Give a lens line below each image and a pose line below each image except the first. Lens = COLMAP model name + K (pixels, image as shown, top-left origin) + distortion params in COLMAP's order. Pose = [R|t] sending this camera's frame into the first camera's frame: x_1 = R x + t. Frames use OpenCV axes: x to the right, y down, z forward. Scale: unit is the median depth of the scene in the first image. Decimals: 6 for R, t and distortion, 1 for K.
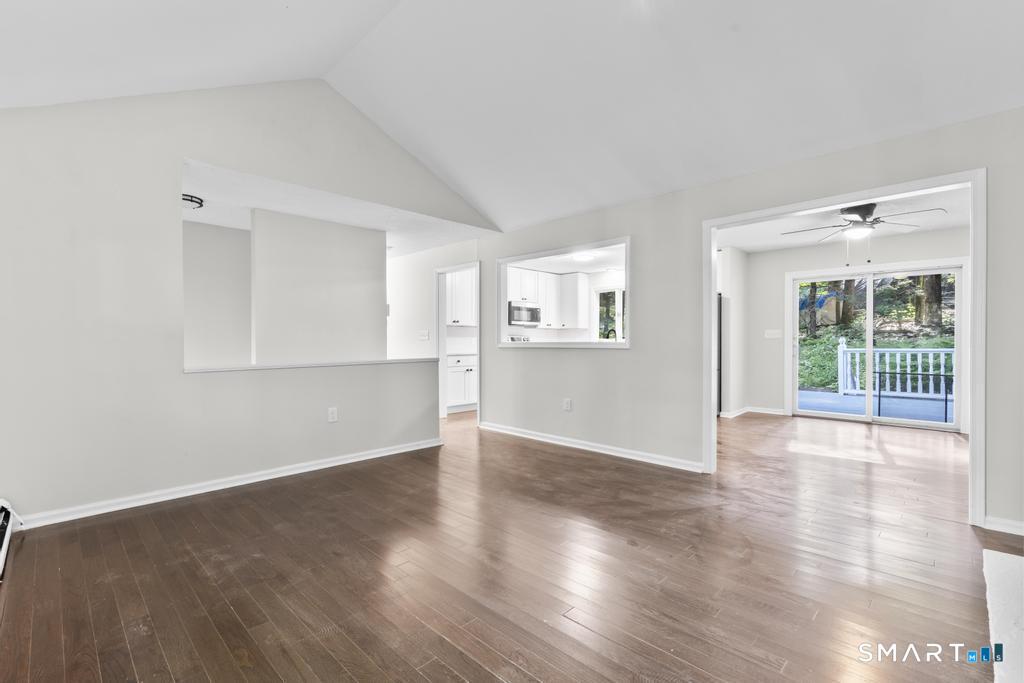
lens RADIAL K [[451.7, 0, 511.8], [0, 451.7, 344.3], [0, 0, 1]] dist [-0.004810, -0.000466]
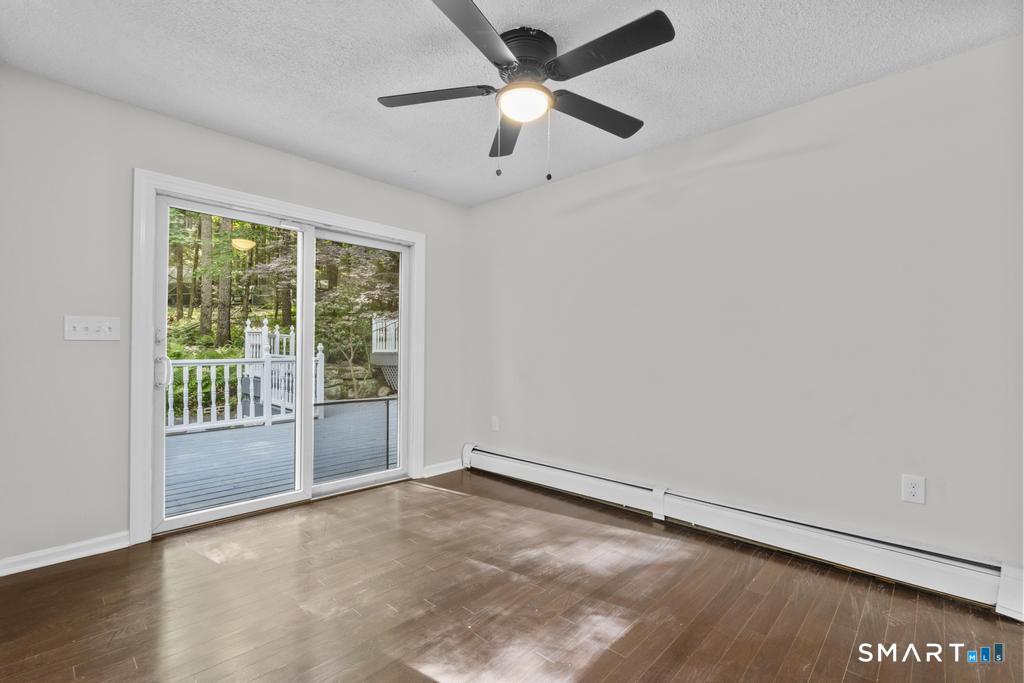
lens RADIAL K [[451.7, 0, 511.7], [0, 451.7, 346.3], [0, 0, 1]] dist [-0.004810, -0.000466]
pose [[-0.006765, 0.007838, 0.999946, 0.220285], [-0.005240, 0.999955, -0.007873, -0.007232], [-0.999963, -0.005293, -0.006724, 0.667204]]
